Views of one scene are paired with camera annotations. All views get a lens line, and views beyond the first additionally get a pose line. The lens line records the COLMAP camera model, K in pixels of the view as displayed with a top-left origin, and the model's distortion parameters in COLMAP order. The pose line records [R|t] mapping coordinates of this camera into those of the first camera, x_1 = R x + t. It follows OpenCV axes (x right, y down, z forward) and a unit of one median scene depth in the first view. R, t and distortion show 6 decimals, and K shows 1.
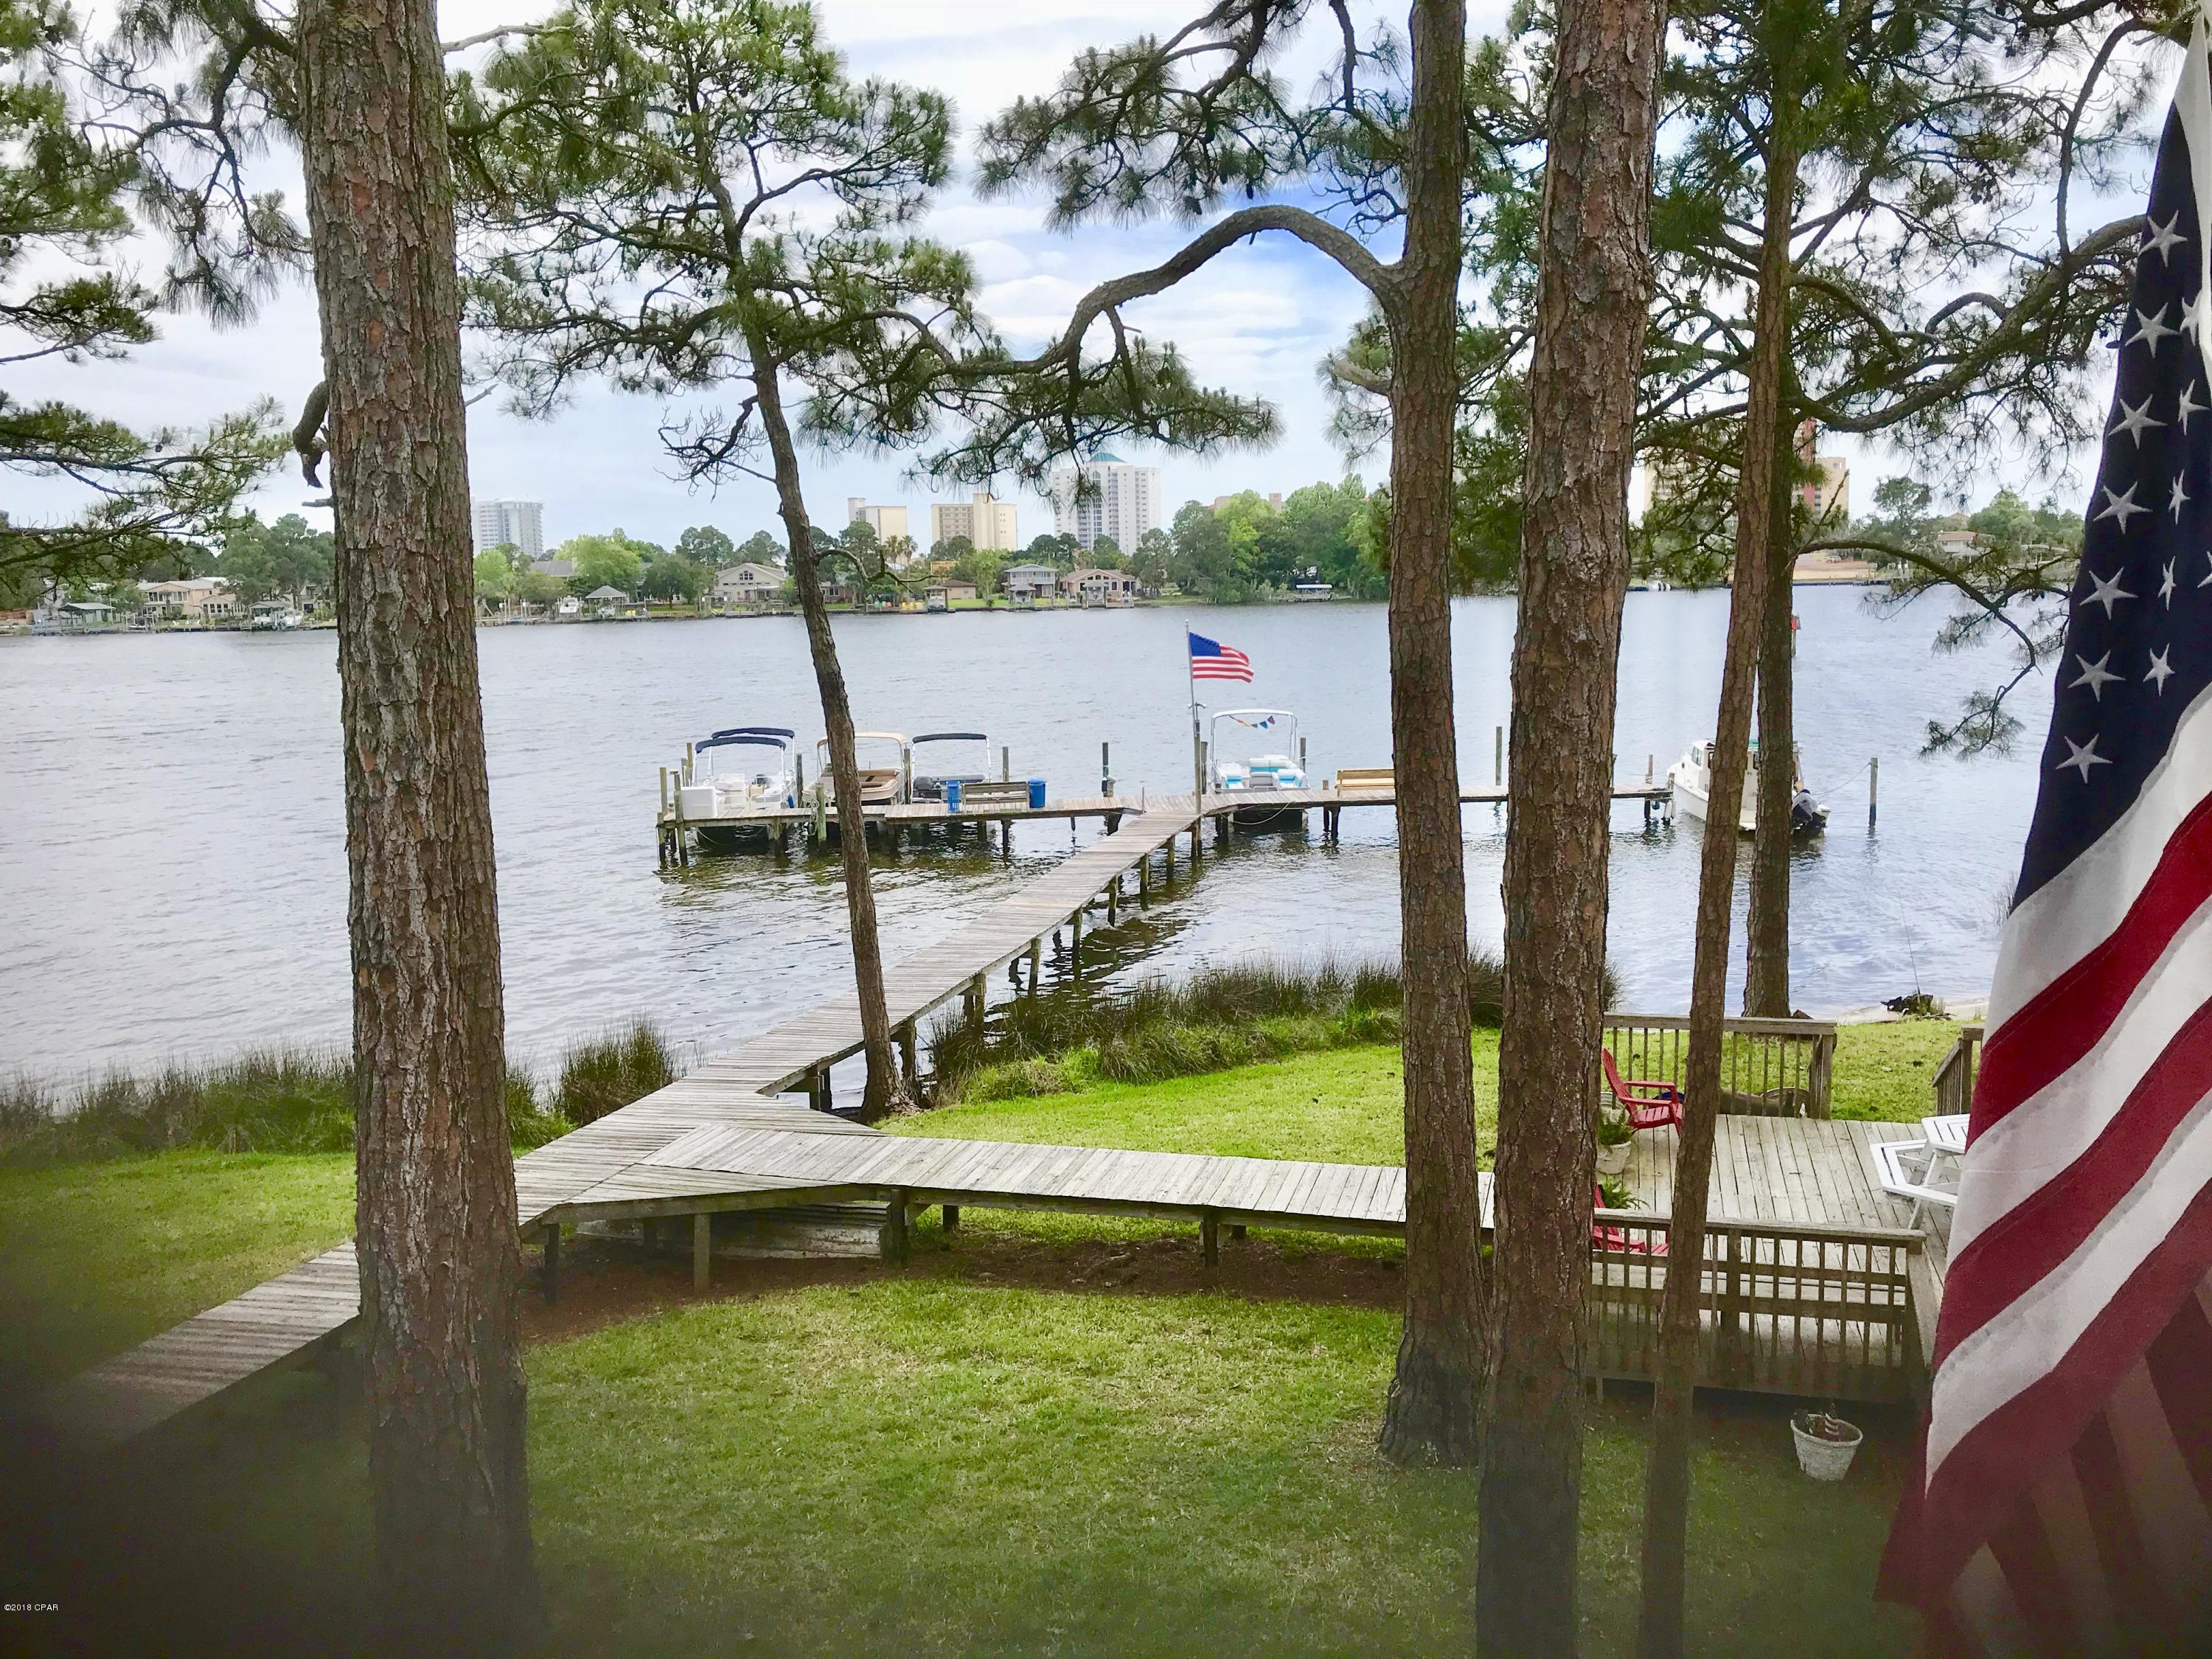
lens RADIAL K [[1809.1, 0, 1112.6], [0, 1809.1, 813.4], [0, 0, 1]] dist [0.029606, -0.053979]
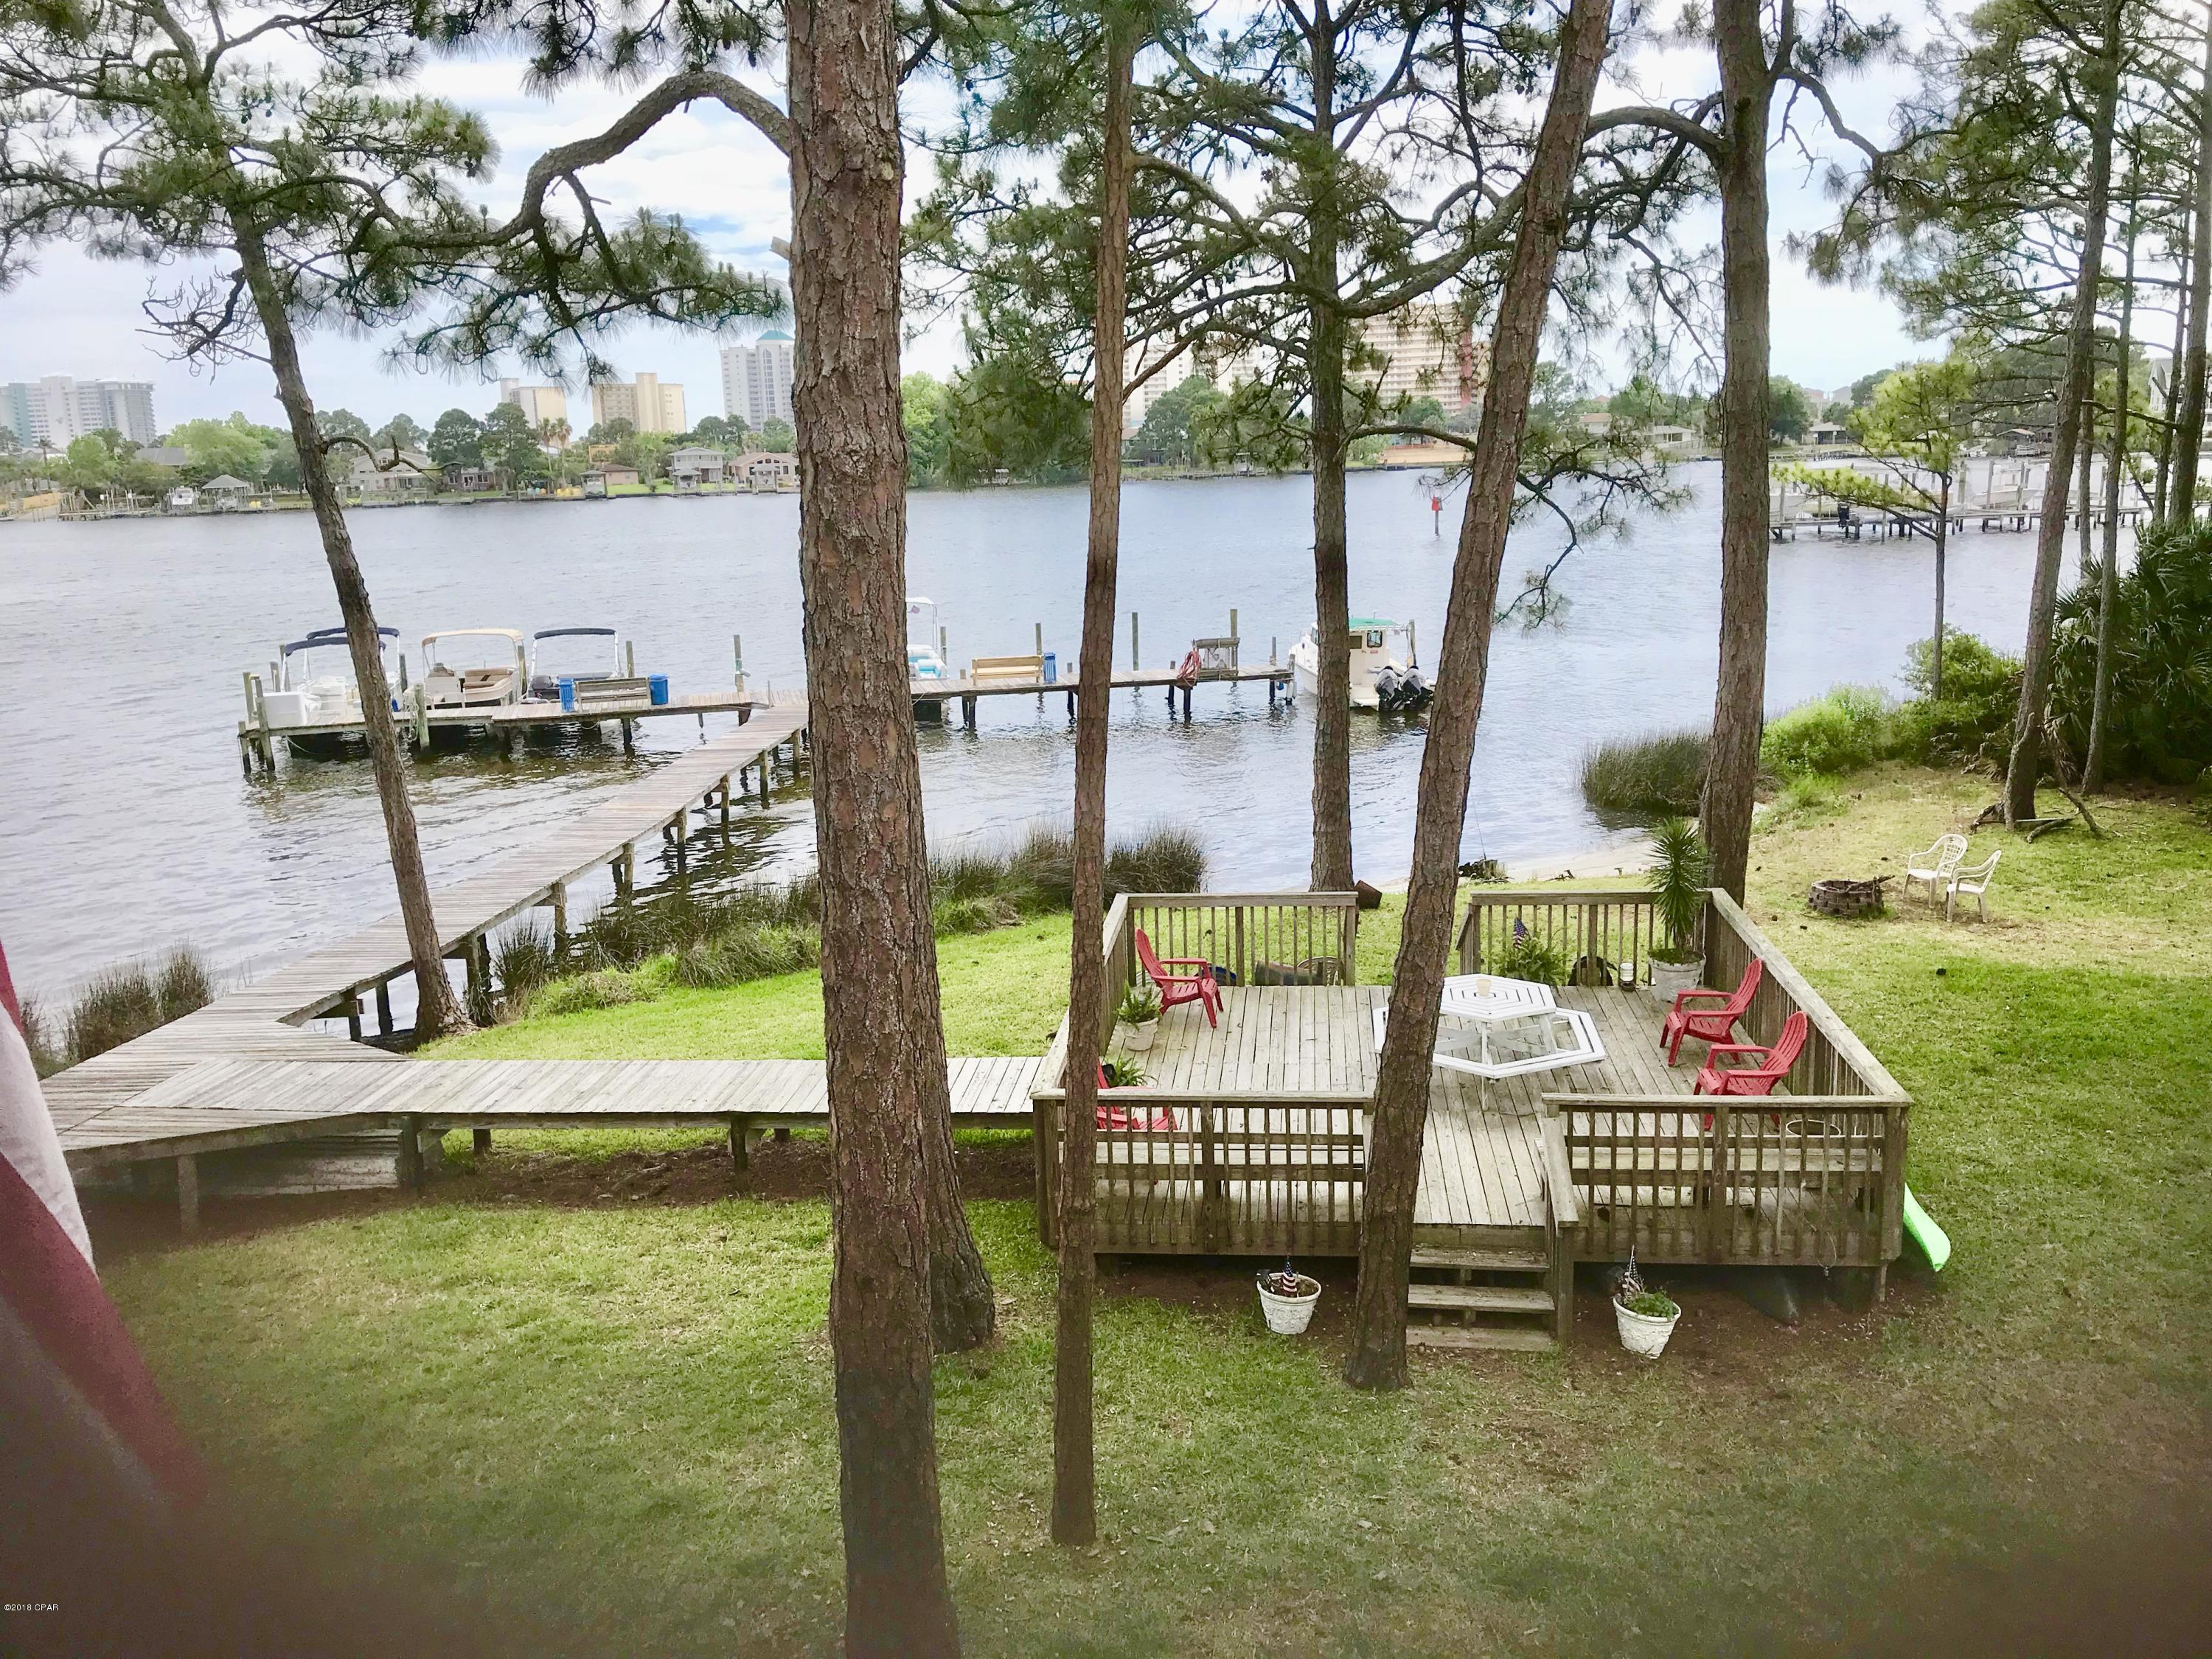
lens RADIAL K [[1809.1, 0, 1127.5], [0, 1809.1, 822.2], [0, 0, 1]] dist [0.029606, -0.053979]
pose [[0.983779, -0.039832, 0.174906, 0.077980], [0.028064, 0.997205, 0.069249, -0.001901], [-0.177175, -0.063218, 0.982147, 0.003103]]
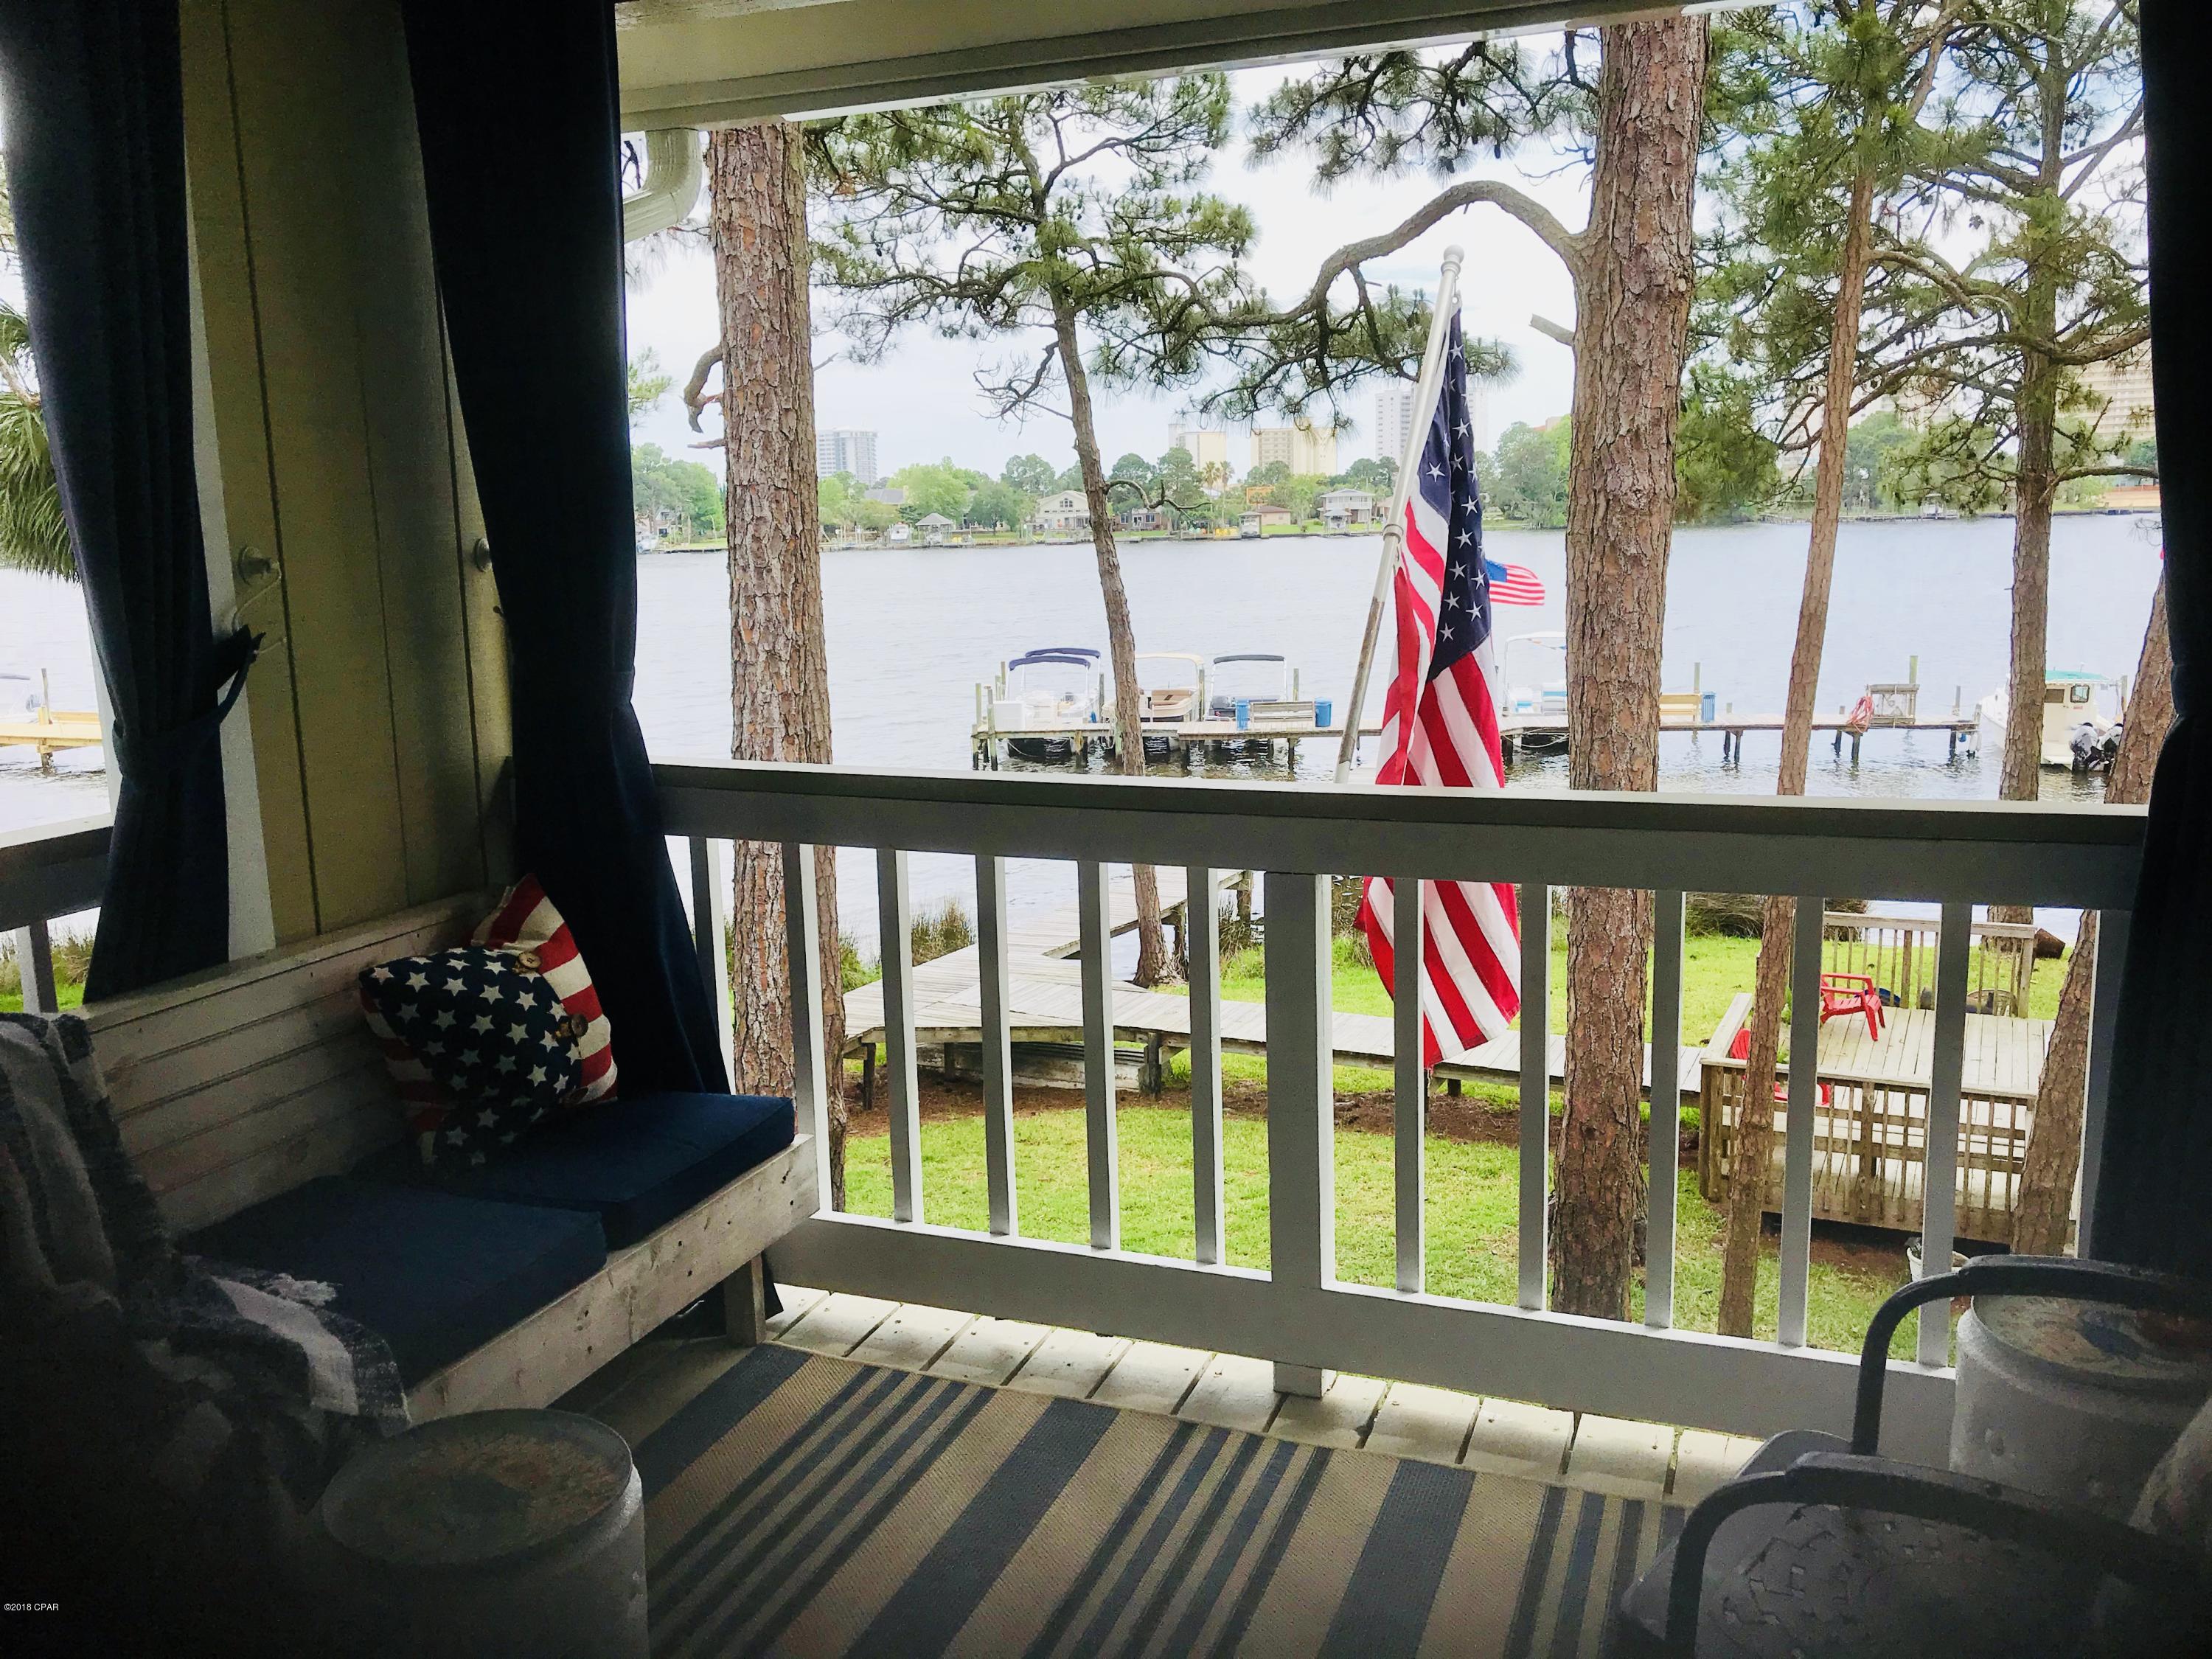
lens RADIAL K [[1809.1, 0, 1101.7], [0, 1809.1, 819.6], [0, 0, 1]] dist [0.029606, -0.053979]
pose [[0.983942, 0.030914, -0.175792, 0.040803], [-0.023330, 0.998713, 0.045042, 0.015607], [0.176958, -0.040218, 0.983396, -0.122640]]
